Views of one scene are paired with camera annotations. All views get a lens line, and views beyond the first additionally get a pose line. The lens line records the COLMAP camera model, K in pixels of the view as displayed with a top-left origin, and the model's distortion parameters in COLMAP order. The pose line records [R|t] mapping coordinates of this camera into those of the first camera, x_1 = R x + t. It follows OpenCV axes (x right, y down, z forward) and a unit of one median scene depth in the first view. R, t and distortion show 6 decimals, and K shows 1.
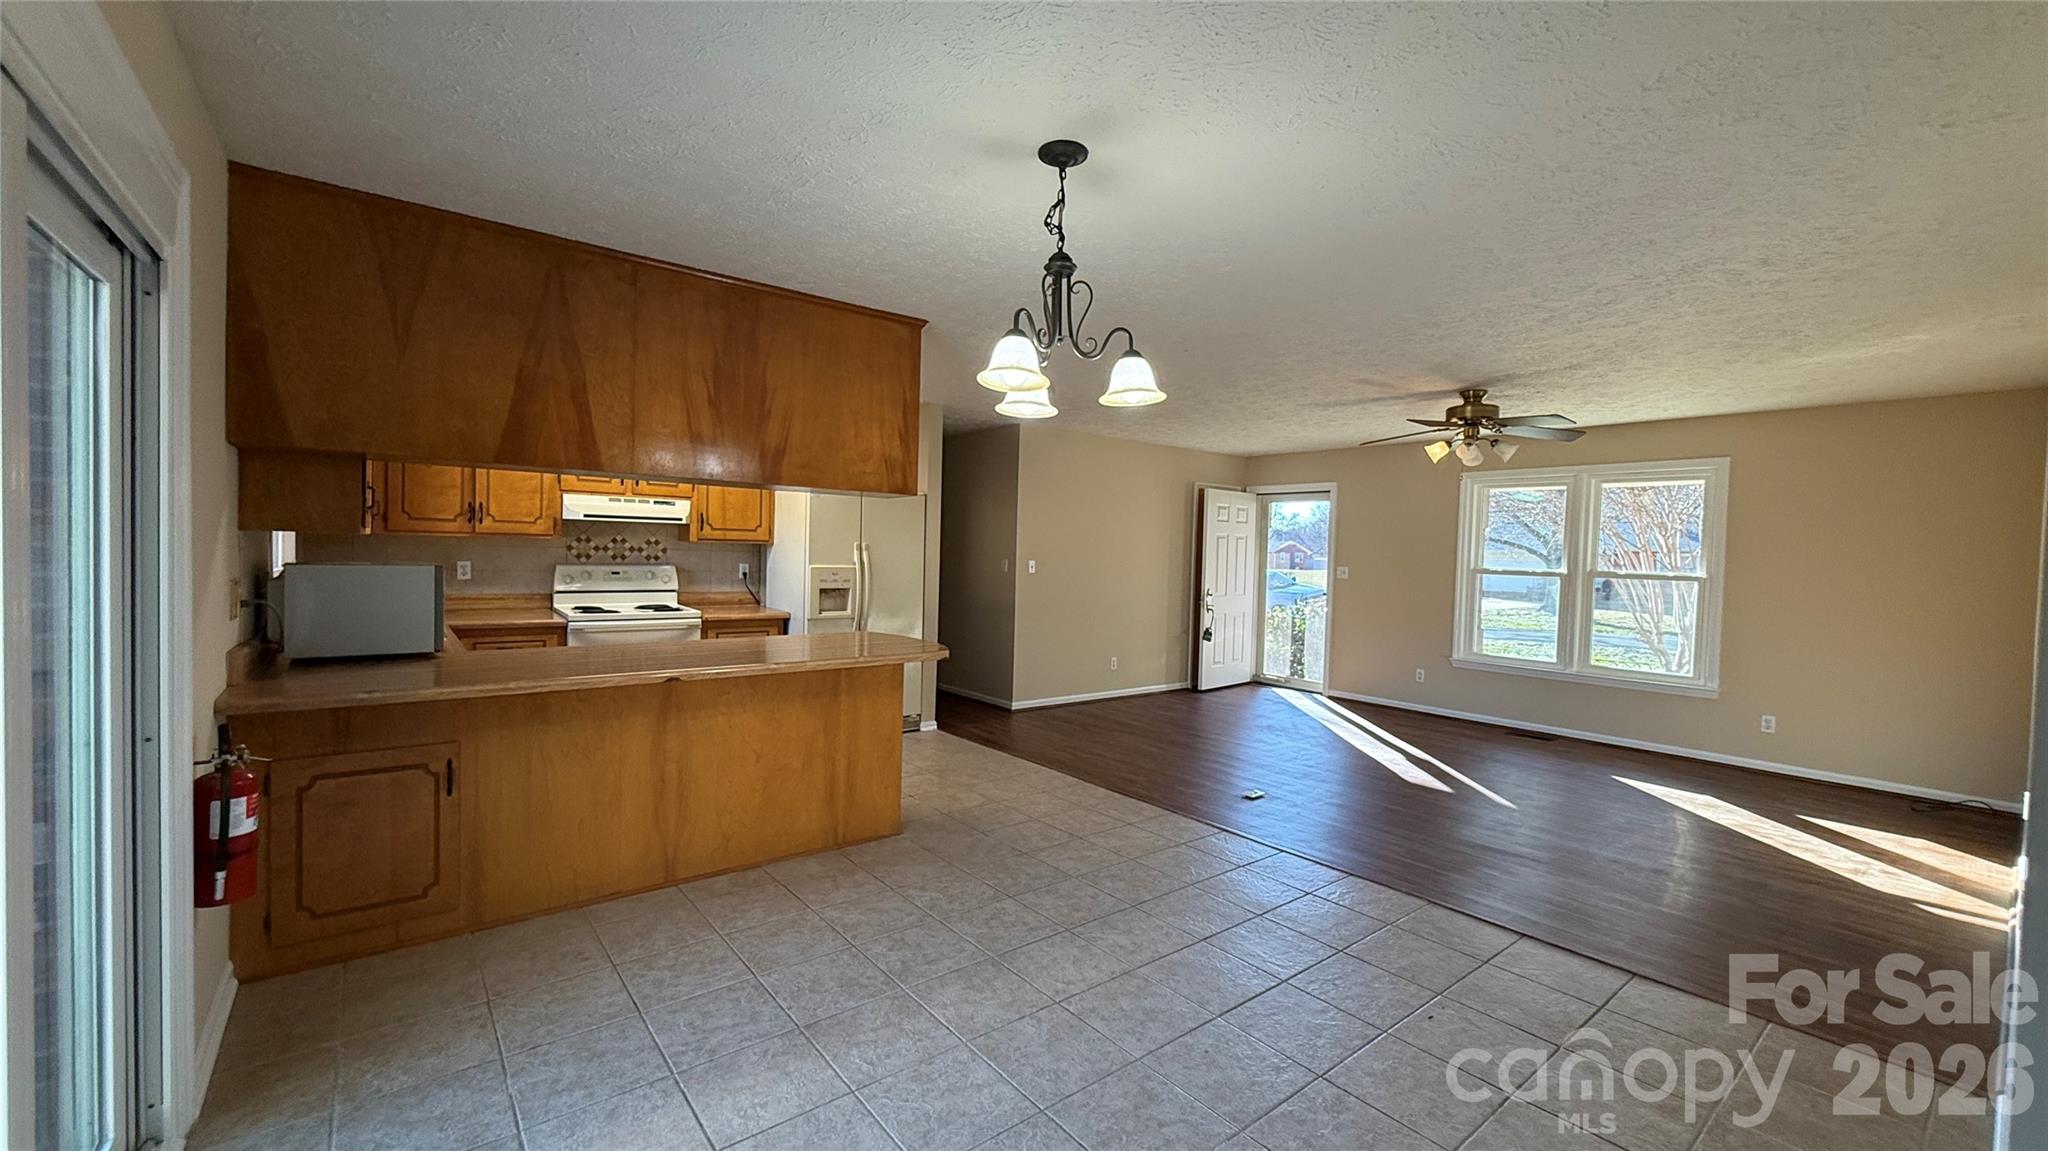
lens RADIAL K [[813.1, 0, 1026.7], [0, 813.1, 574.4], [0, 0, 1]] dist [-0.000420, 0.000518]
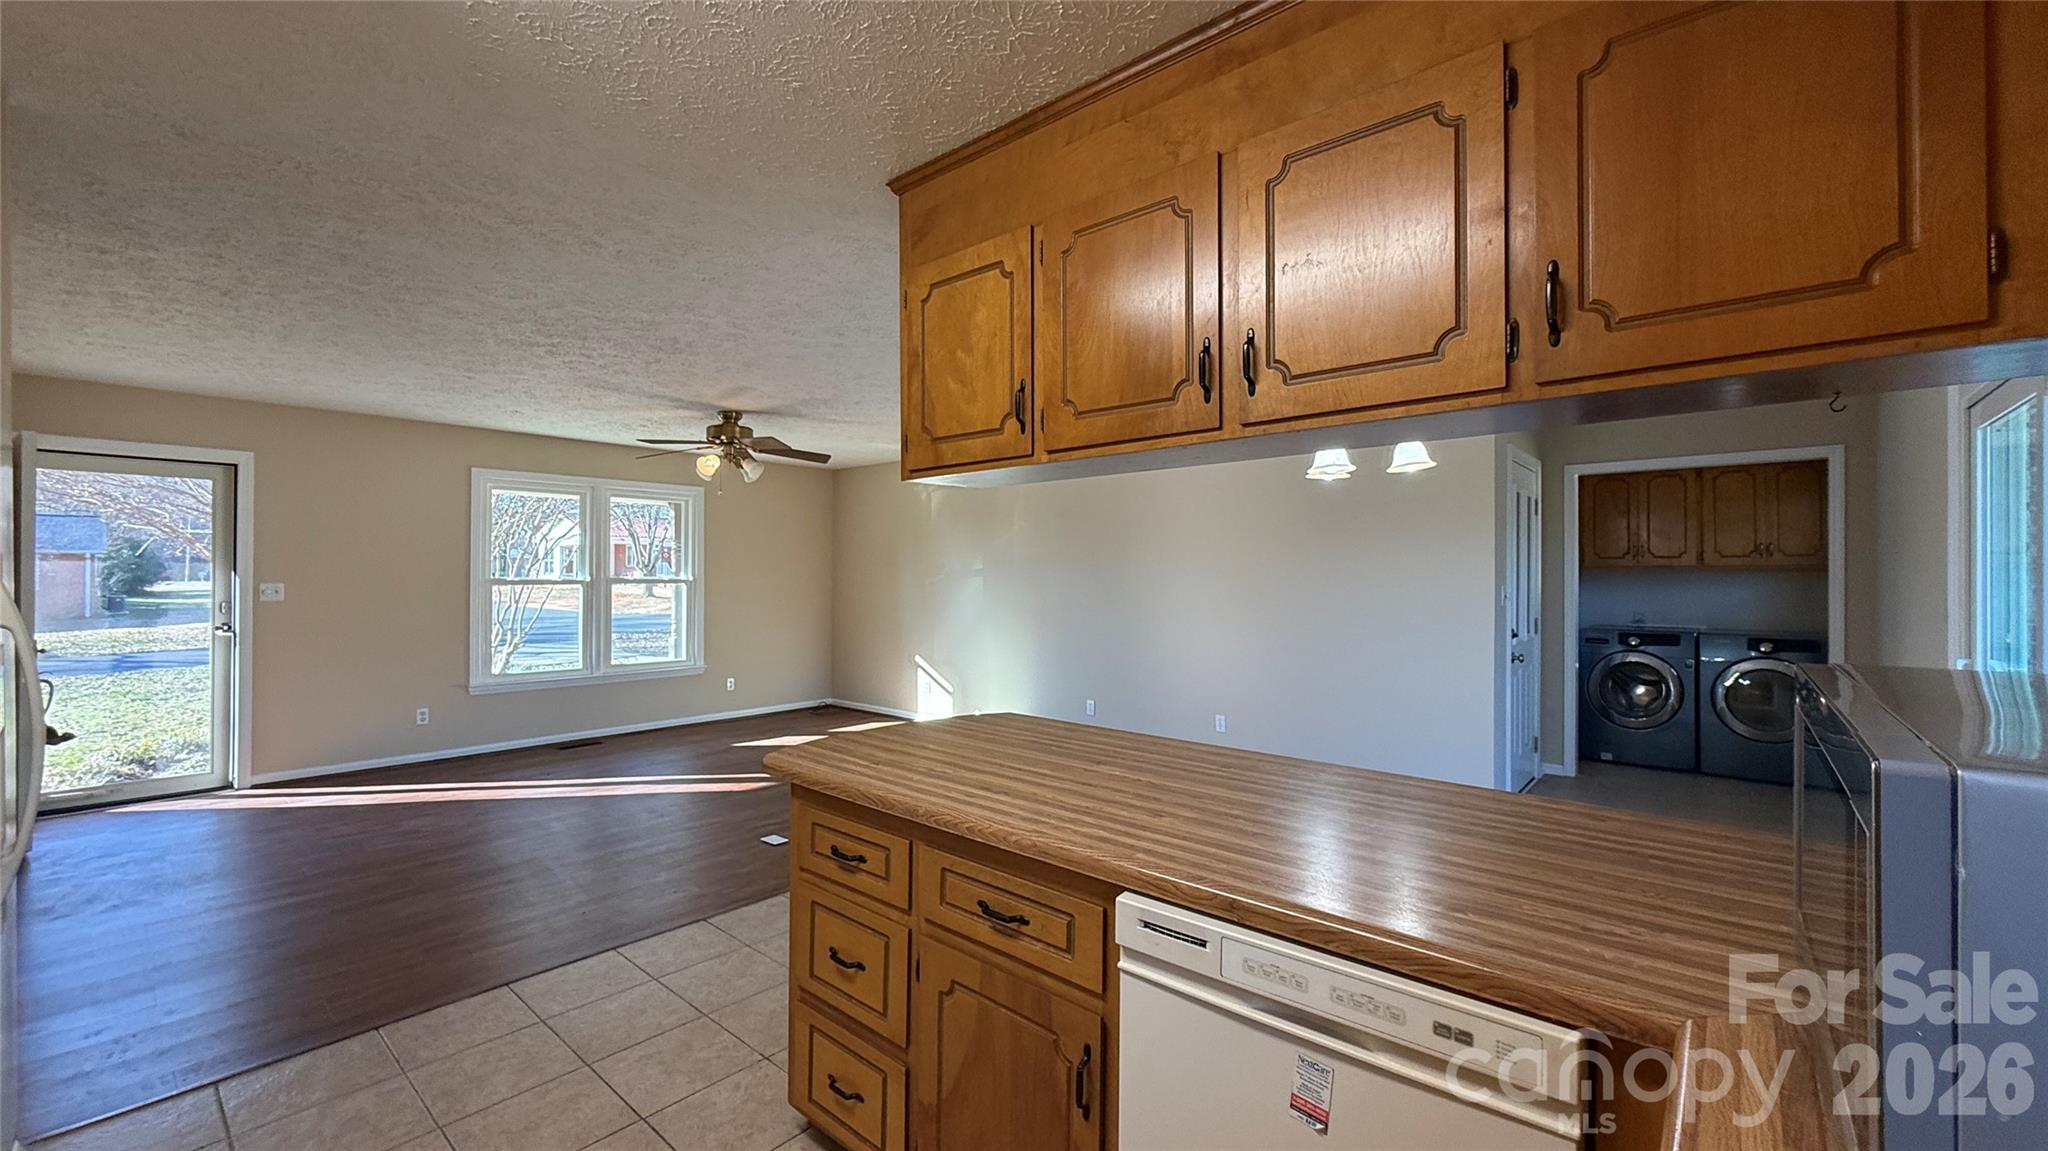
lens RADIAL K [[813.1, 0, 1027.0], [0, 813.1, 573.2], [0, 0, 1]] dist [-0.000420, 0.000518]
pose [[-0.178775, -0.026755, 0.983526, -0.253765], [0.020762, 0.999305, 0.030958, -0.017523], [-0.983671, 0.025955, -0.178096, 0.353712]]
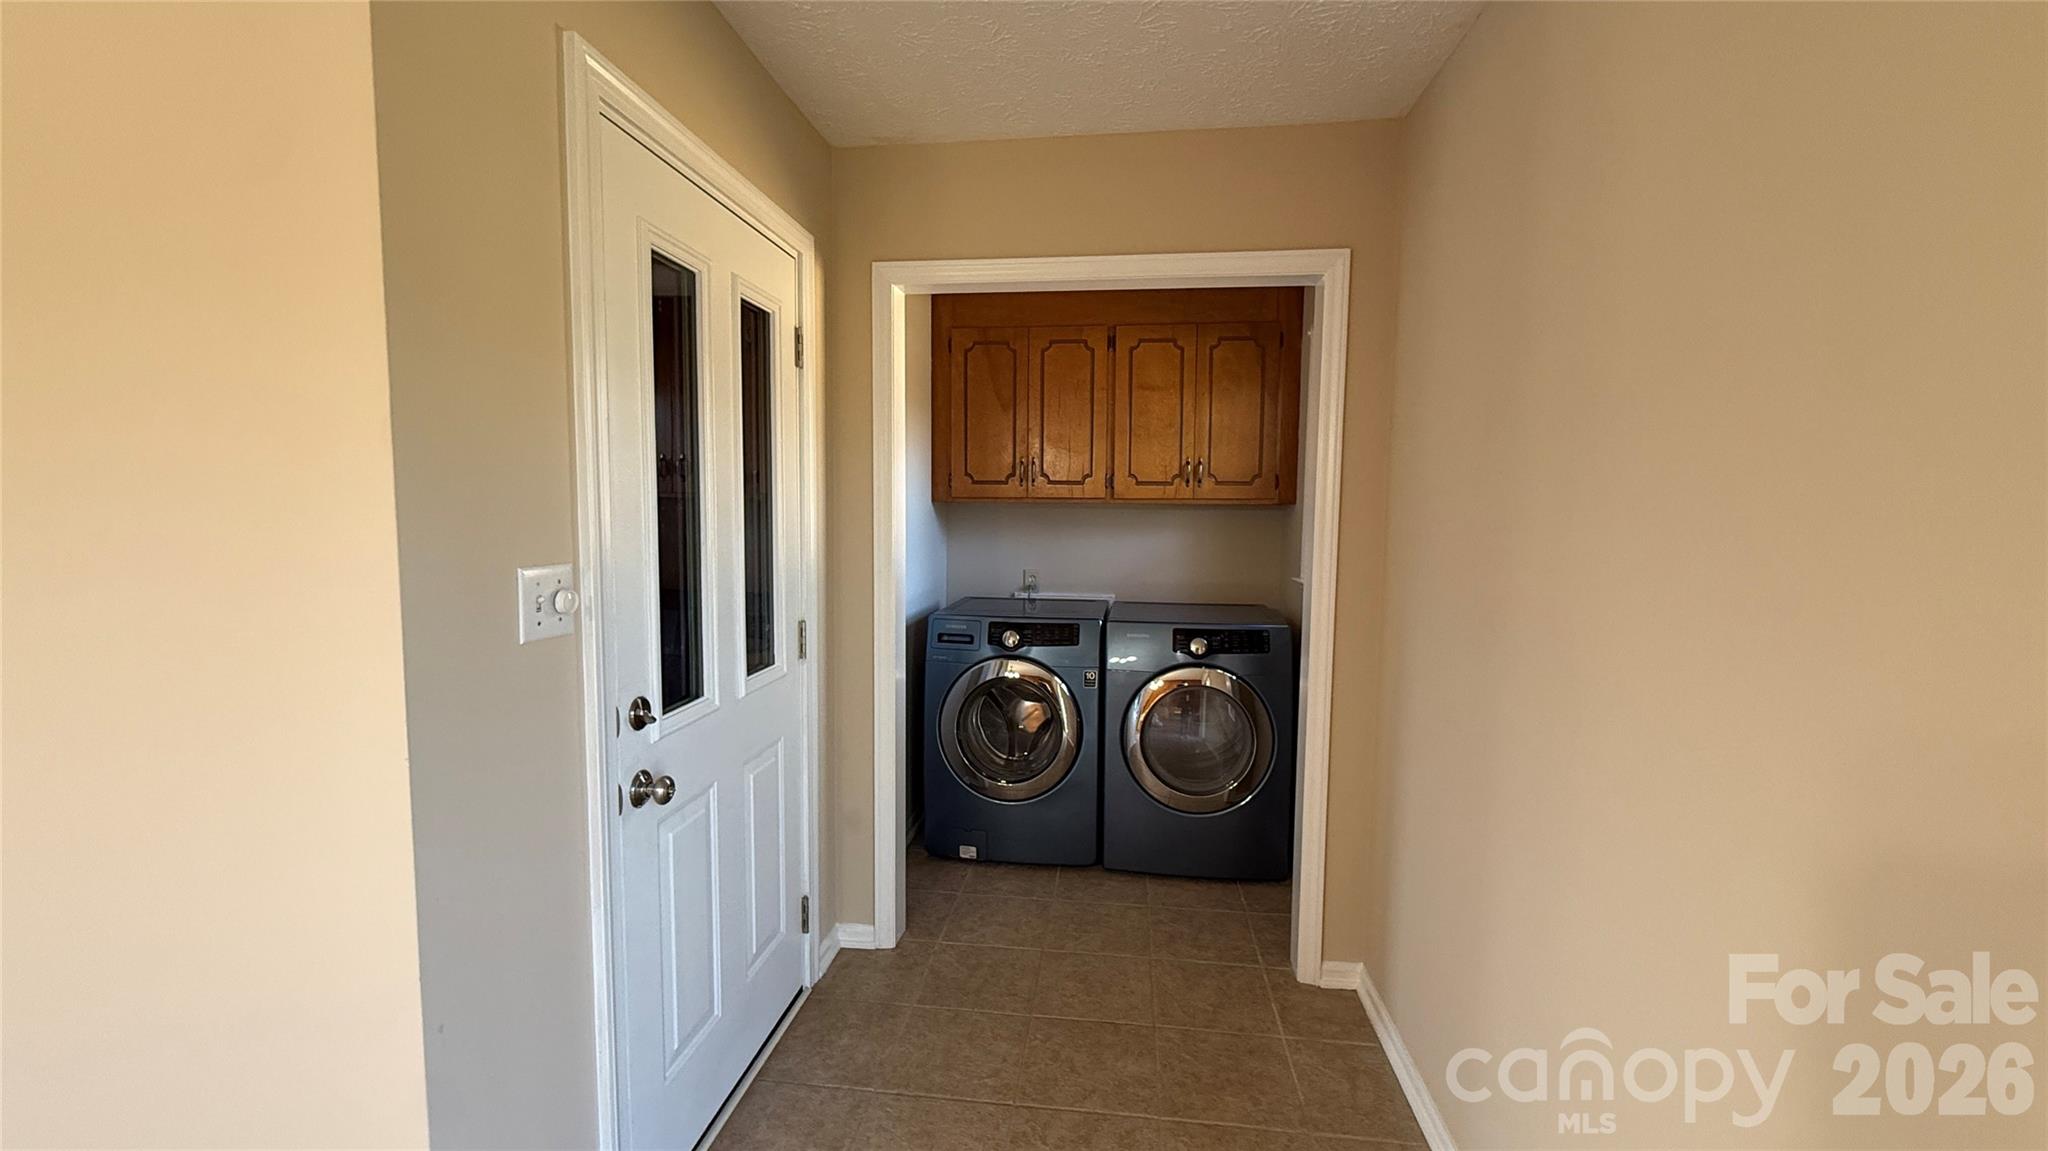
lens RADIAL K [[813.1, 0, 1026.4], [0, 813.1, 573.4], [0, 0, 1]] dist [-0.000420, 0.000518]
pose [[-0.698308, -0.092498, 0.709796, -0.164054], [-0.009879, 0.992766, 0.119655, -0.012918], [-0.715729, 0.076544, -0.694170, 0.247860]]
